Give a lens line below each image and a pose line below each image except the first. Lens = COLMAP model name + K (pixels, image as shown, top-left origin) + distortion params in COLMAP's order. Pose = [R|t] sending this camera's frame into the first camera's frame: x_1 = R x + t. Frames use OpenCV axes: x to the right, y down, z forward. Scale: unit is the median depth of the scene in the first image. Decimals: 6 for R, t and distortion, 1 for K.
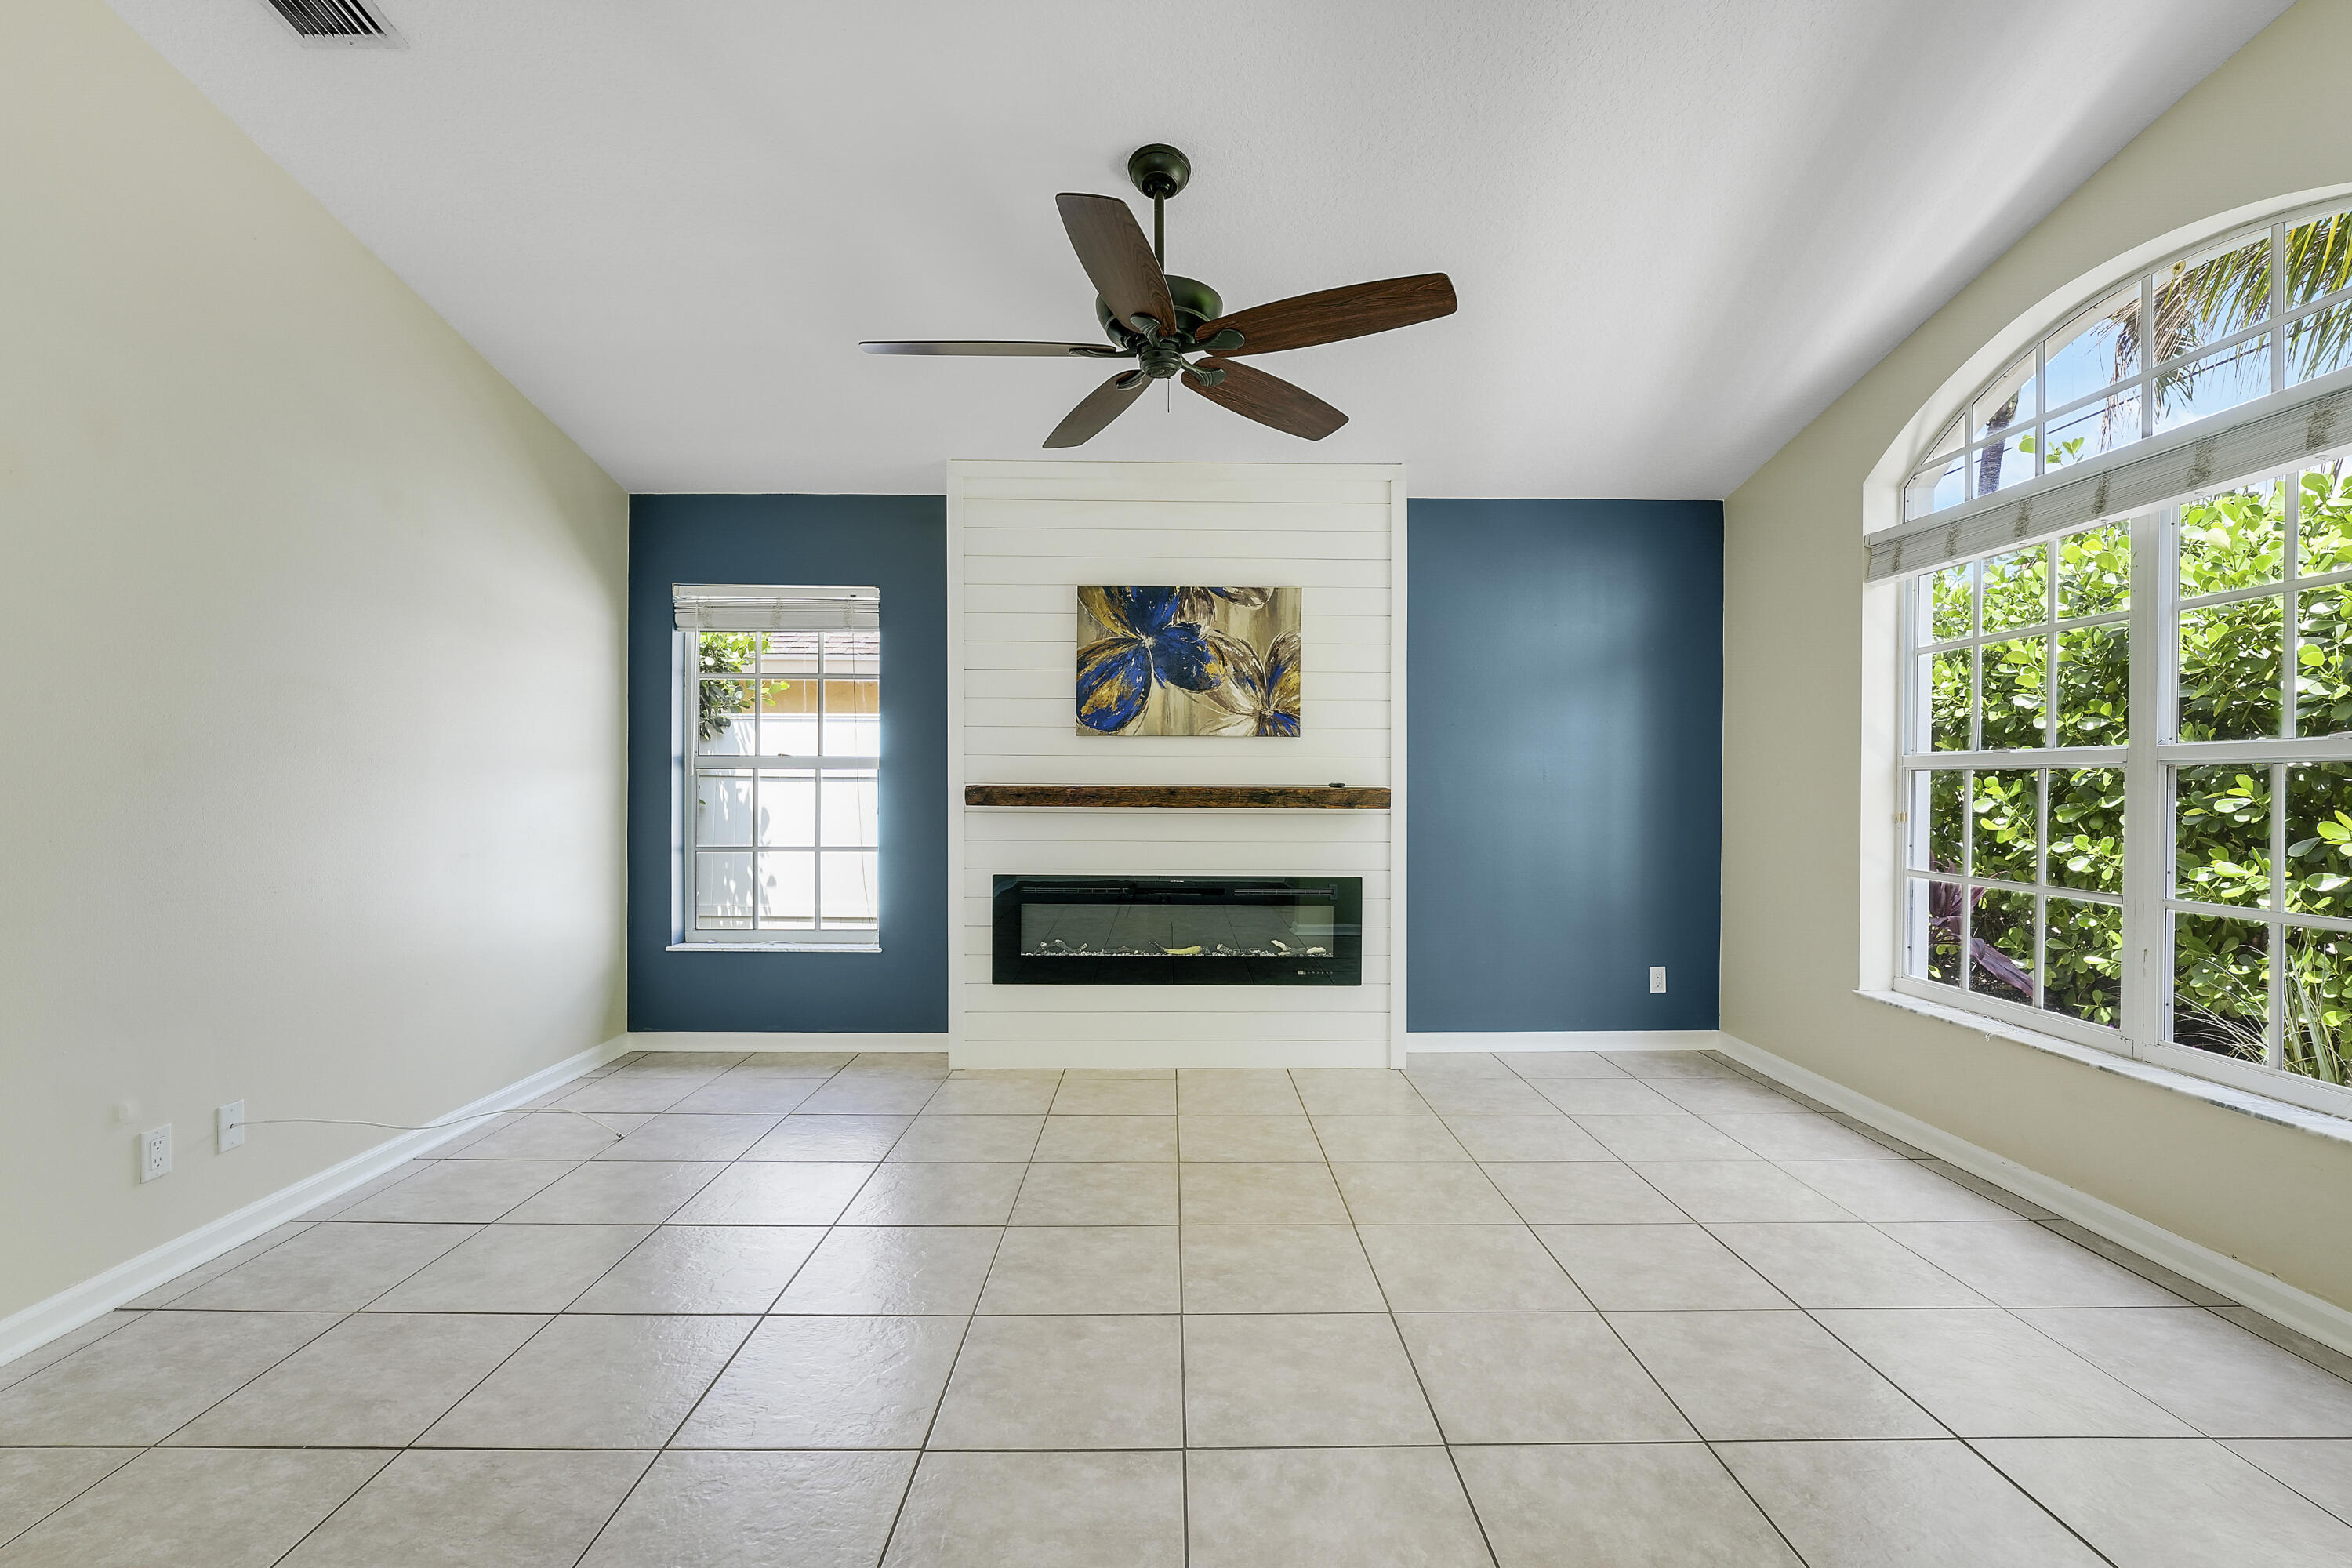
lens RADIAL K [[992.8, 0, 1173.2], [0, 992.8, 778.2], [0, 0, 1]] dist [-0.026333, 0.003706]
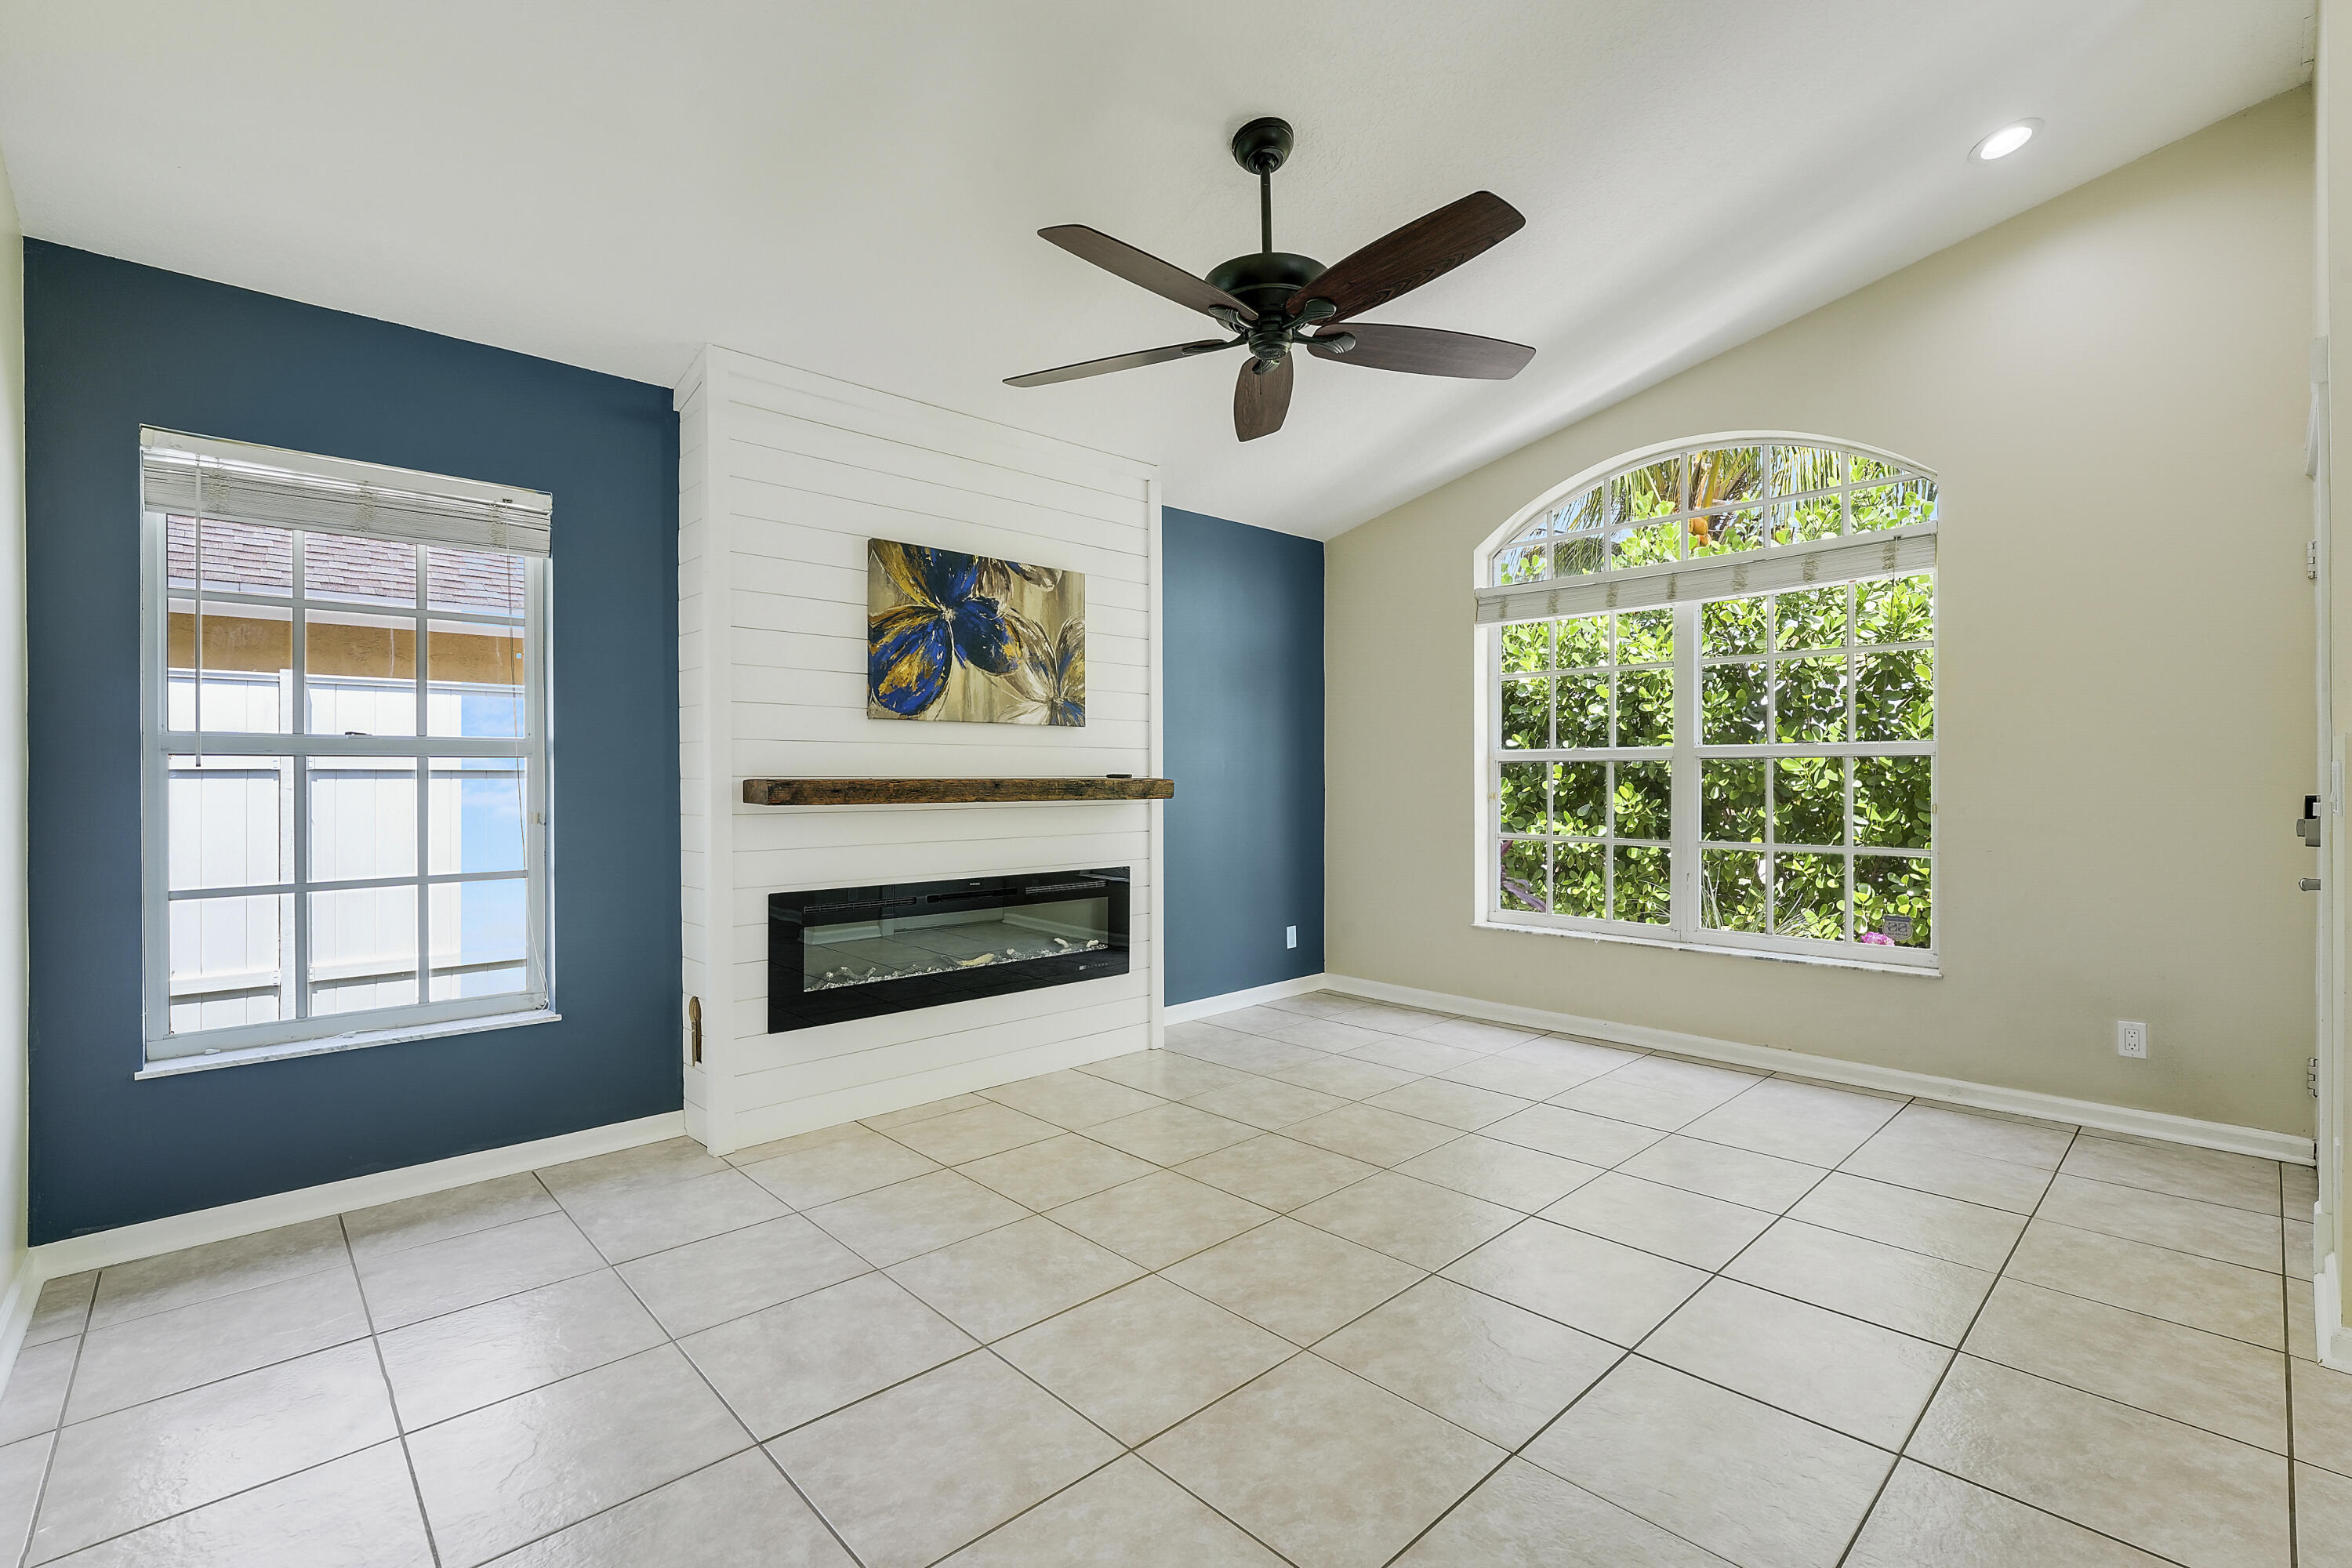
lens RADIAL K [[1018.8, 0, 1169.2], [0, 1018.8, 780.2], [0, 0, 1]] dist [-0.021915, 0.007021]
pose [[0.746823, -0.009593, 0.664954, -0.479686], [0.003525, 0.999939, 0.010467, 0.000741], [-0.665014, -0.005473, 0.746811, 0.196801]]
